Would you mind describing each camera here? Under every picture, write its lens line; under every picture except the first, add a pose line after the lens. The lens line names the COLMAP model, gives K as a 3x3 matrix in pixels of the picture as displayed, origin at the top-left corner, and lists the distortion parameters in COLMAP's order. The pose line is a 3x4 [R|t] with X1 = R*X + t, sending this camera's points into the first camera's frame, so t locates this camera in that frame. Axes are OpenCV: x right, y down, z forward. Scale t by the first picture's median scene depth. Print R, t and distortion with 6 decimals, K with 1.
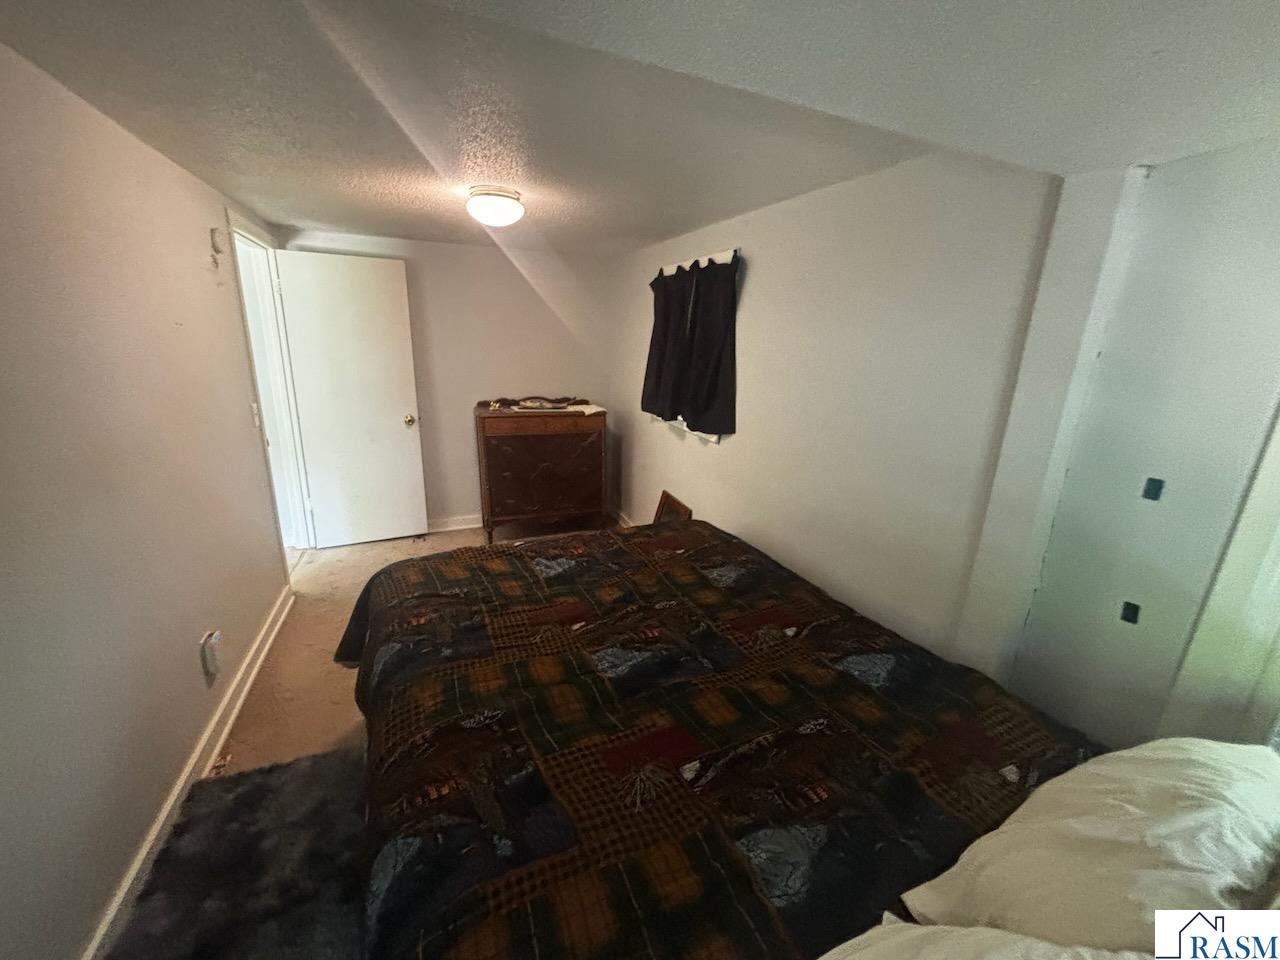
lens RADIAL K [[508.6, 0, 640.0], [0, 508.6, 480.0], [0, 0, 1]] dist [-0.003320, -0.000490]
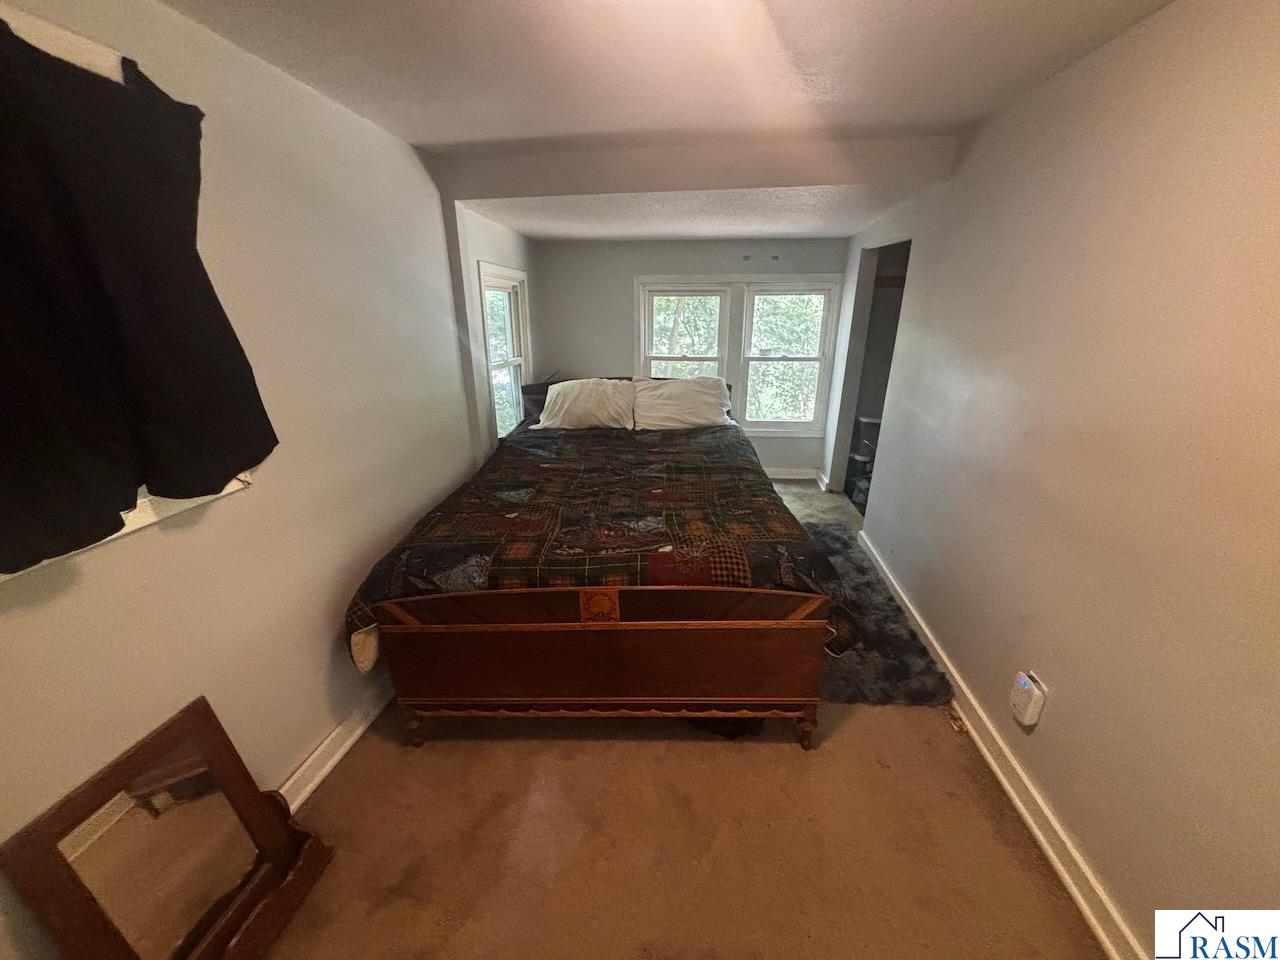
lens RADIAL K [[508.6, 0, 640.0], [0, 508.6, 480.0], [0, 0, 1]] dist [-0.003320, -0.000490]
pose [[-0.868461, -0.203862, 0.451902, -0.620496], [0.086698, 0.835038, 0.543318, -0.511101], [-0.488117, 0.511030, -0.707524, 1.817027]]
